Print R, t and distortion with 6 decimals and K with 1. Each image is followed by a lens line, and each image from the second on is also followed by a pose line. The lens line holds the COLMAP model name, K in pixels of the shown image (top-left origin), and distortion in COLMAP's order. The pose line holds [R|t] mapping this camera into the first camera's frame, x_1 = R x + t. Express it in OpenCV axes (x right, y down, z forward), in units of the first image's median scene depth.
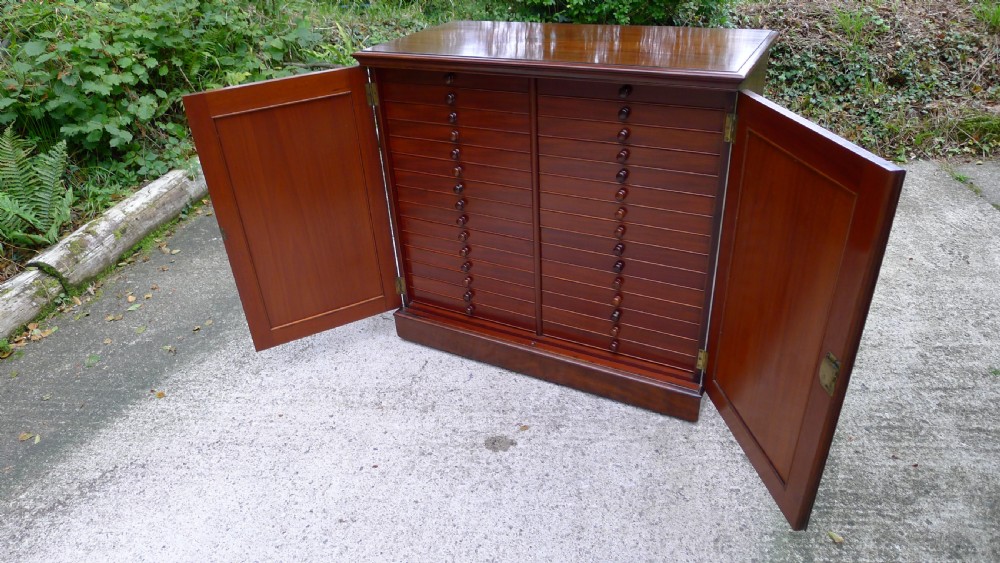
lens RADIAL K [[653.1, 0, 489.0], [0, 653.1, 281.6], [0, 0, 1]] dist [-0.059420, 0.014634]
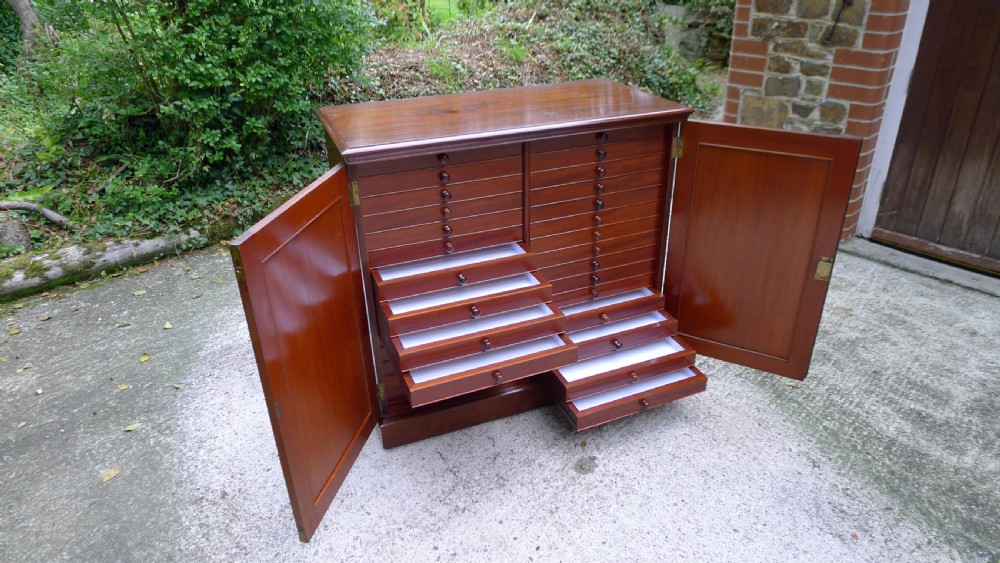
lens RADIAL K [[653.1, 0, 501.8], [0, 653.1, 271.8], [0, 0, 1]] dist [-0.059420, 0.014634]
pose [[0.632452, -0.309206, 0.710208, -0.635505], [0.374298, 0.924717, 0.069280, -0.152625], [-0.678164, 0.222013, 0.700574, 0.222129]]
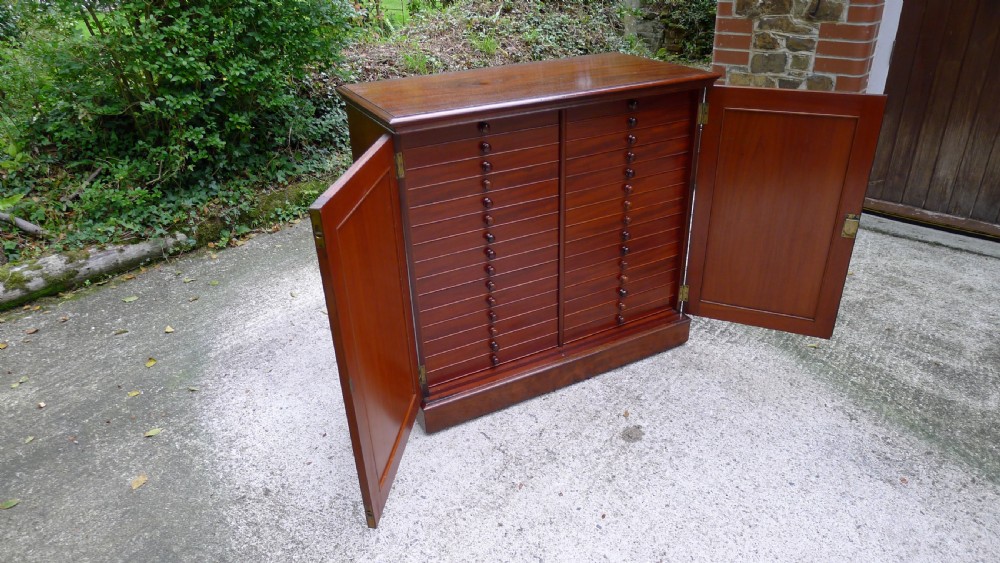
lens RADIAL K [[653.1, 0, 497.7], [0, 653.1, 282.1], [0, 0, 1]] dist [-0.059420, 0.014634]
pose [[0.562203, -0.346646, 0.750842, -0.715309], [0.418411, 0.902363, 0.103309, -0.160257], [-0.713344, 0.256080, 0.652352, 0.328512]]
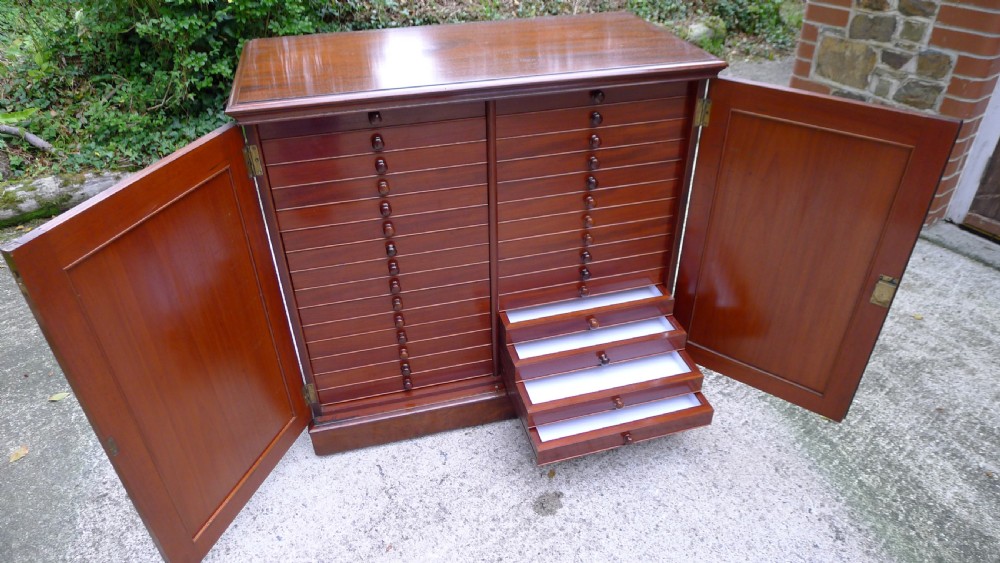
lens RADIAL K [[653.1, 0, 500.5], [0, 653.1, 275.2], [0, 0, 1]] dist [-0.059420, 0.014634]
pose [[0.723663, -0.341286, 0.599863, -0.390916], [0.320493, 0.935953, 0.145864, -0.166807], [-0.611224, 0.086695, 0.786695, 0.265189]]
